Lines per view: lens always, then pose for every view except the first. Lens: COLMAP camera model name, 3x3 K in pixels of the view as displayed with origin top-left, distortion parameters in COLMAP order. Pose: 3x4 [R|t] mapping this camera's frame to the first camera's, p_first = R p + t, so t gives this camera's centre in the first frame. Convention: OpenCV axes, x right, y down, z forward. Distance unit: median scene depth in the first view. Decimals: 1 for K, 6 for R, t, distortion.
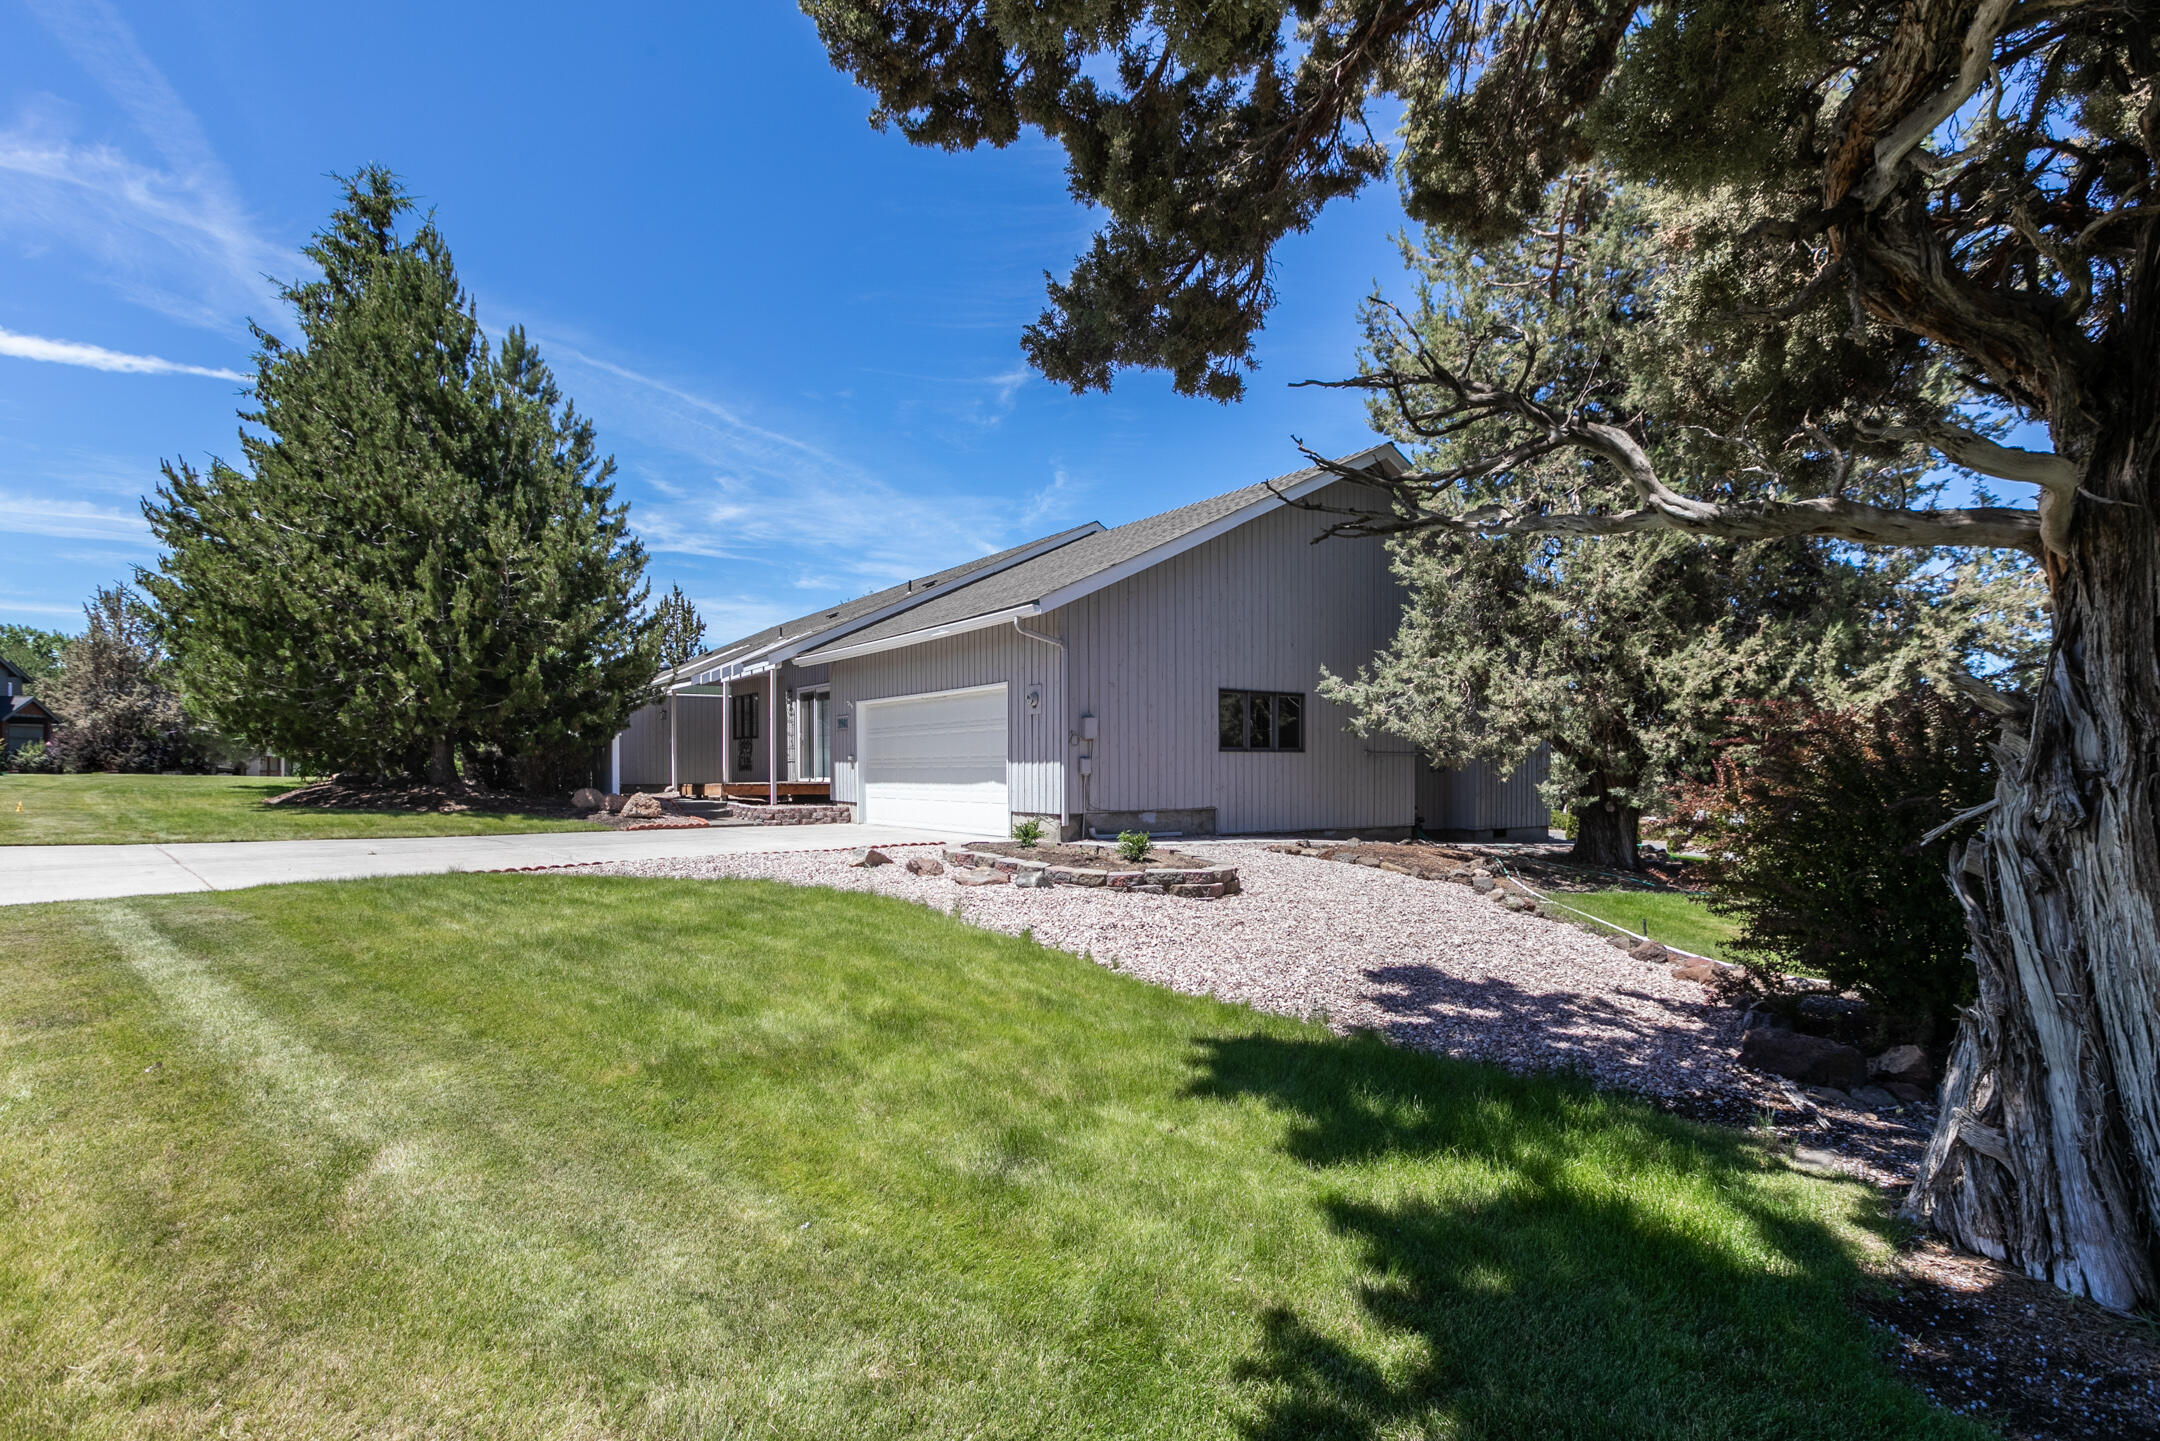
lens RADIAL K [[970.0, 0, 1066.4], [0, 970.0, 763.2], [0, 0, 1]] dist [0.011683, -0.000524]
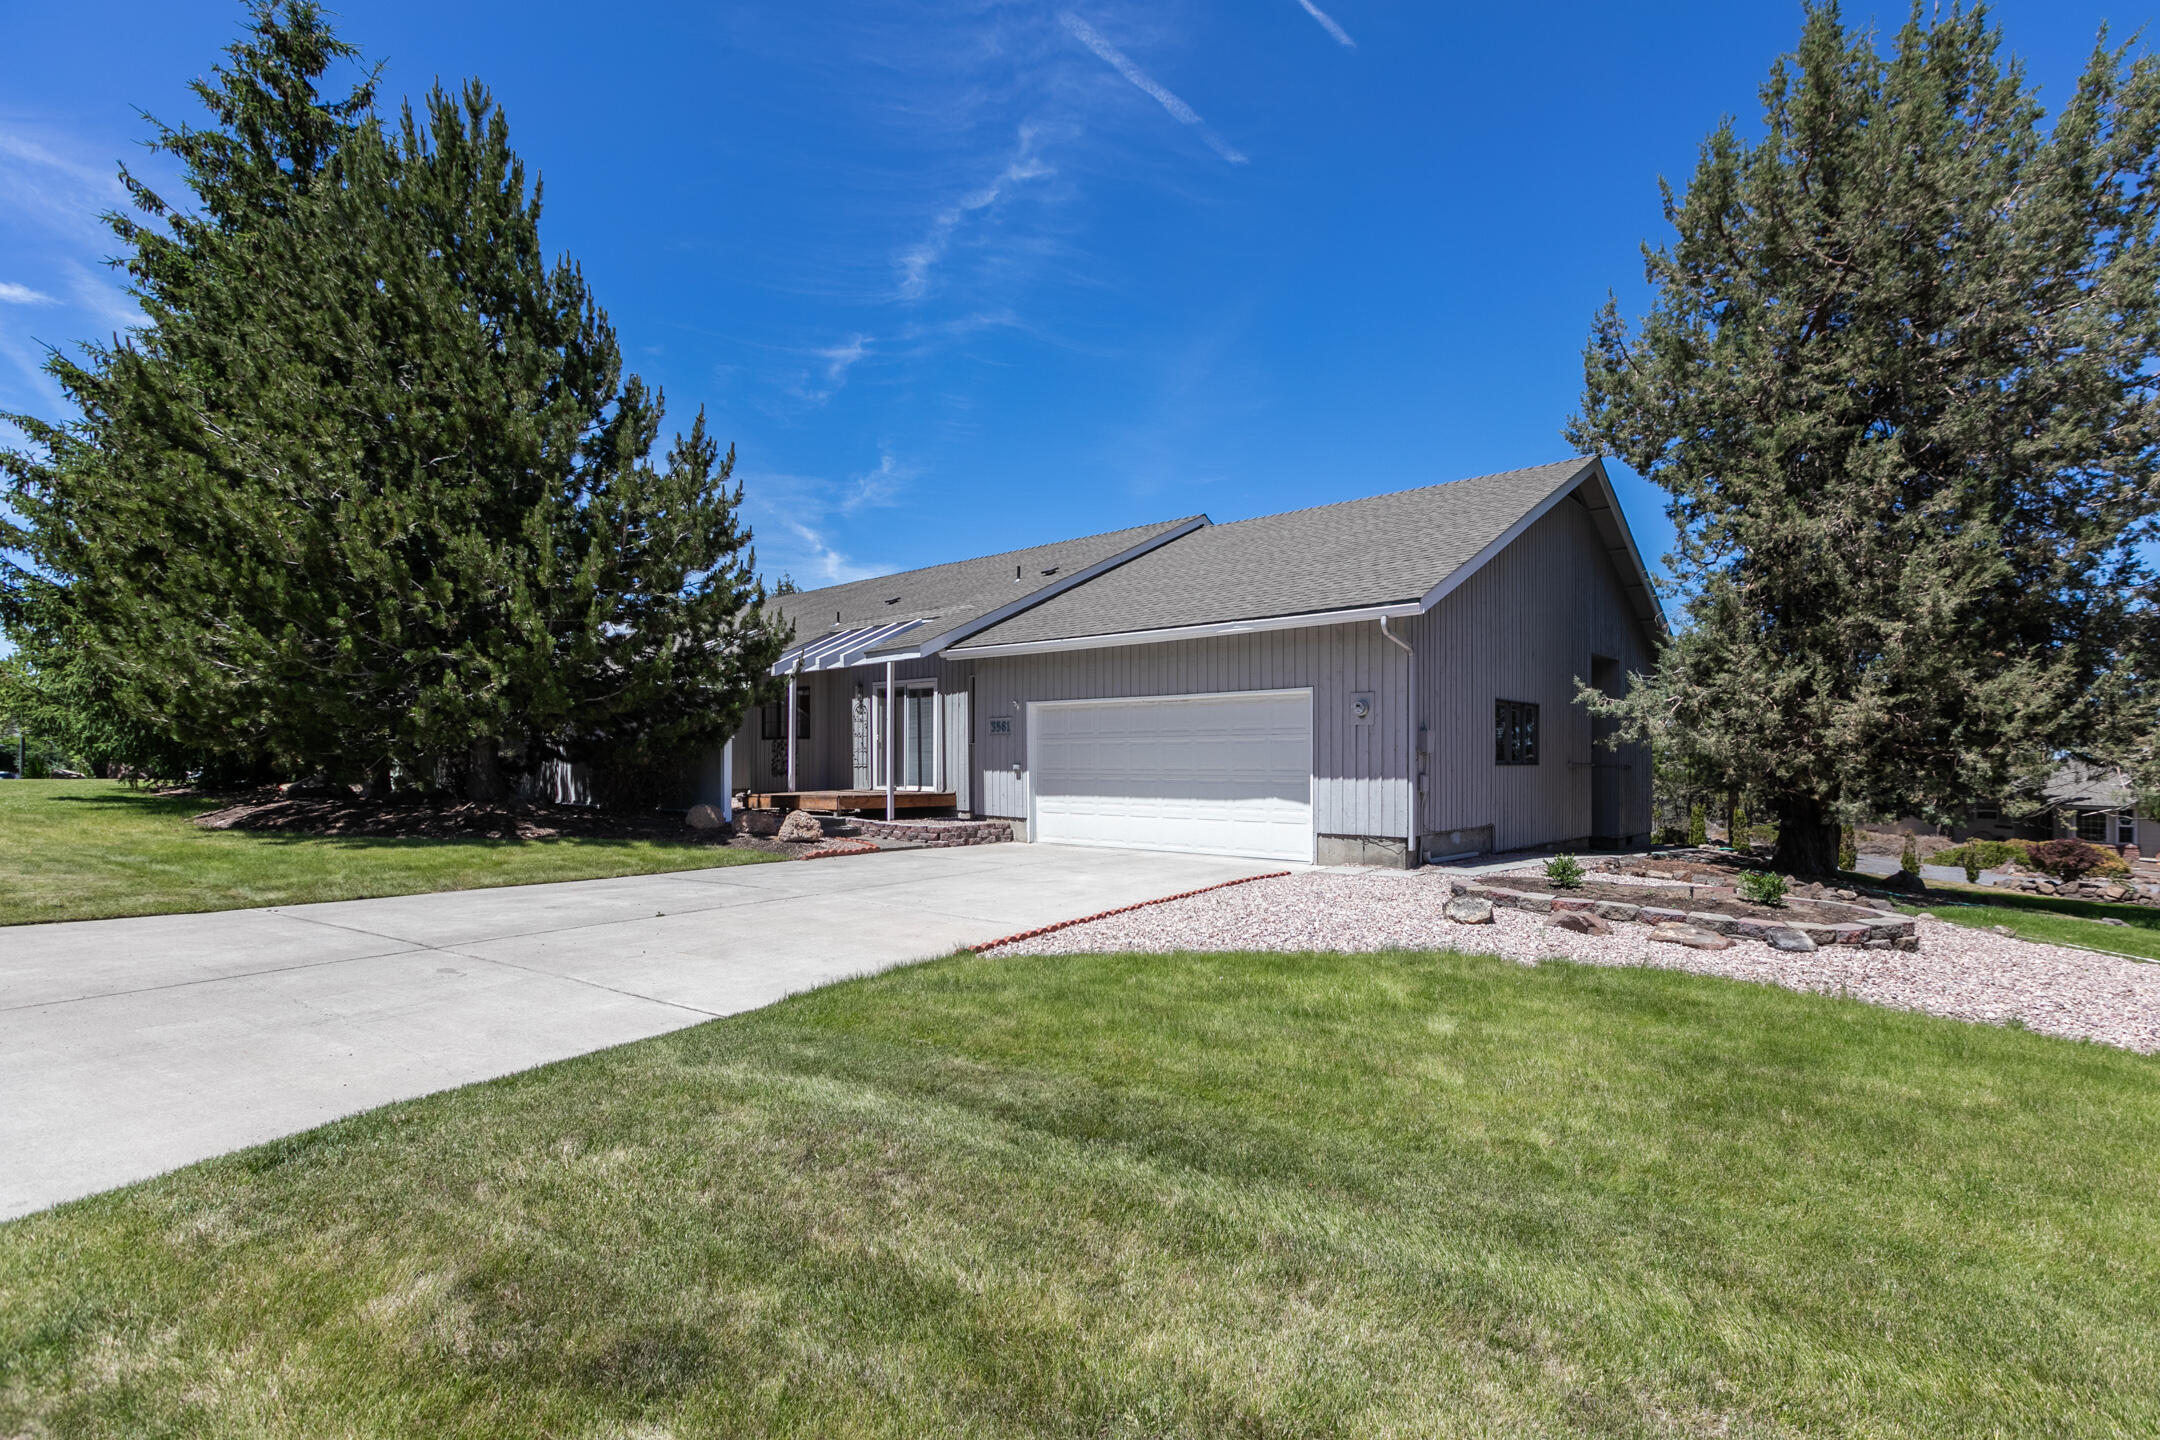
lens RADIAL K [[970.0, 0, 1081.2], [0, 970.0, 737.1], [0, 0, 1]] dist [0.011683, -0.000524]
pose [[0.971686, 0.011174, 0.236010, -0.399466], [-0.006575, 0.999773, -0.020263, -0.015785], [-0.236183, 0.018137, 0.971539, 0.156437]]
